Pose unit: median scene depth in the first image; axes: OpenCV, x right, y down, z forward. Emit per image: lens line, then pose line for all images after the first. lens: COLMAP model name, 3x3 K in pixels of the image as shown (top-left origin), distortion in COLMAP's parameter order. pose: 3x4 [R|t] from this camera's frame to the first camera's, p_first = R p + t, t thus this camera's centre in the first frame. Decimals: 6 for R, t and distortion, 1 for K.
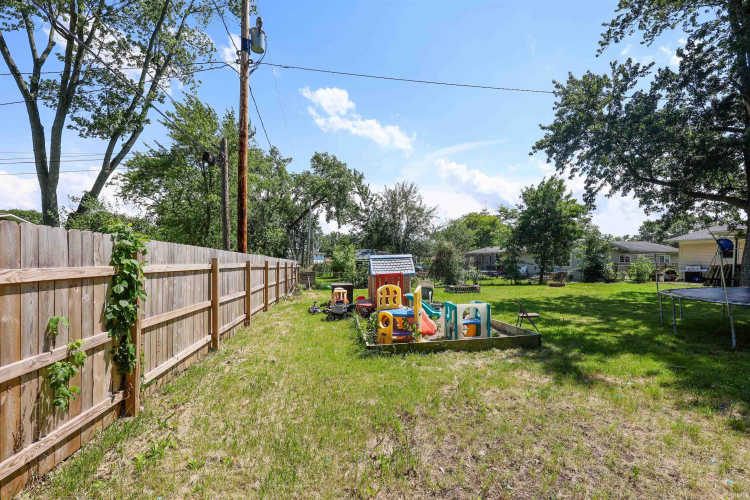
lens RADIAL K [[313.9, 0, 375.0], [0, 313.9, 258.7], [0, 0, 1]] dist [0.000147, -0.000041]
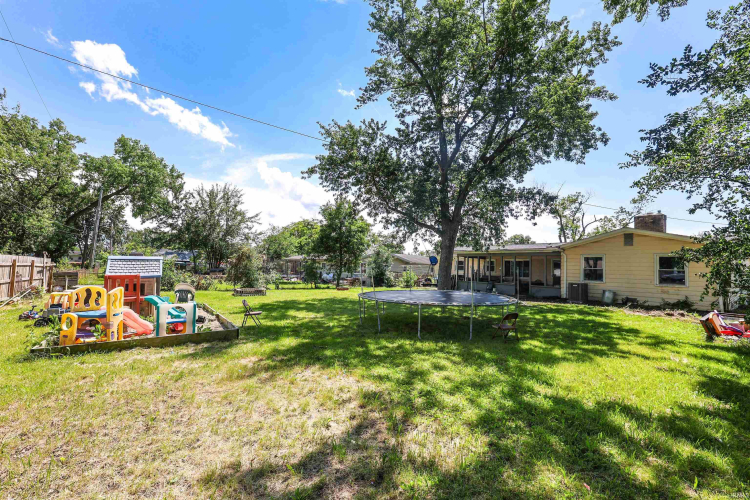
lens RADIAL K [[311.2, 0, 383.6], [0, 311.2, 247.0], [0, 0, 1]] dist [-0.001147, 0.000008]
pose [[0.909368, 0.060310, 0.411598, 0.212046], [-0.038371, 0.997377, -0.061368, -0.007250], [-0.414220, 0.040013, 0.909297, -0.127930]]
